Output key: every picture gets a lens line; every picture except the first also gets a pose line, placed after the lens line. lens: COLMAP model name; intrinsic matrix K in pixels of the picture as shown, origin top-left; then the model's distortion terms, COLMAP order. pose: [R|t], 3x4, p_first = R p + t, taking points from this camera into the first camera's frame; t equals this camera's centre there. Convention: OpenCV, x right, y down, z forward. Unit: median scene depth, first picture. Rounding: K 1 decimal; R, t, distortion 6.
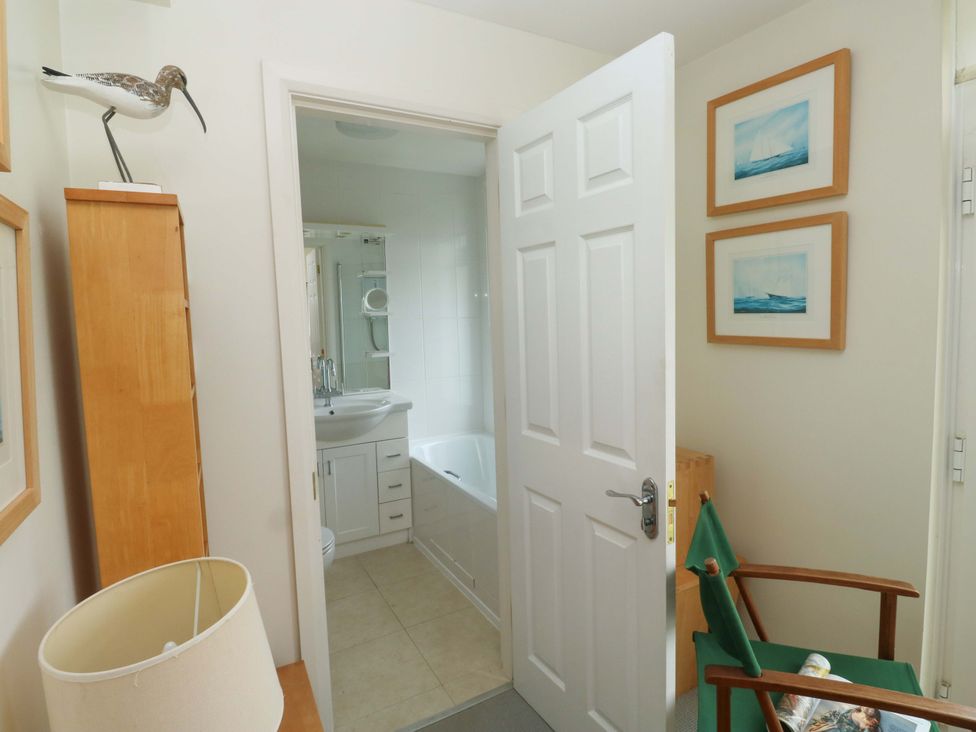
lens RADIAL K [[504.8, 0, 489.5], [0, 504.8, 350.1], [0, 0, 1]] dist [-0.001986, -0.013599]
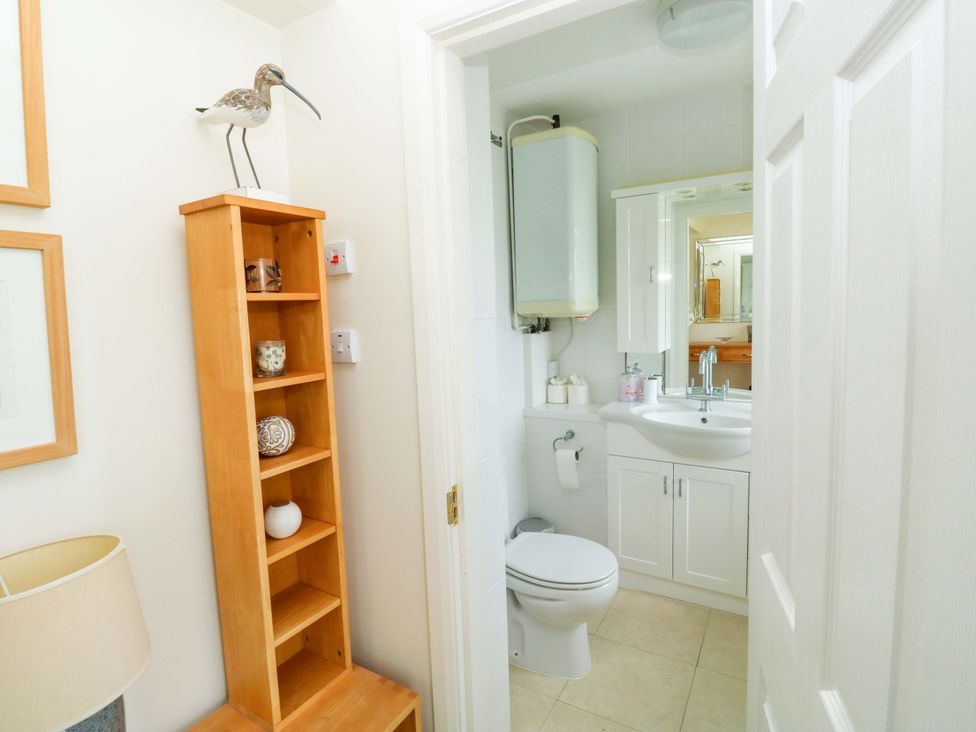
lens RADIAL K [[504.8, 0, 489.5], [0, 504.8, 350.1], [0, 0, 1]] dist [-0.001986, -0.013599]
pose [[0.496015, 0.090594, -0.863575, 0.545844], [-0.046133, 0.995887, 0.077976, -0.088570], [0.867087, 0.001162, 0.498155, 0.902623]]
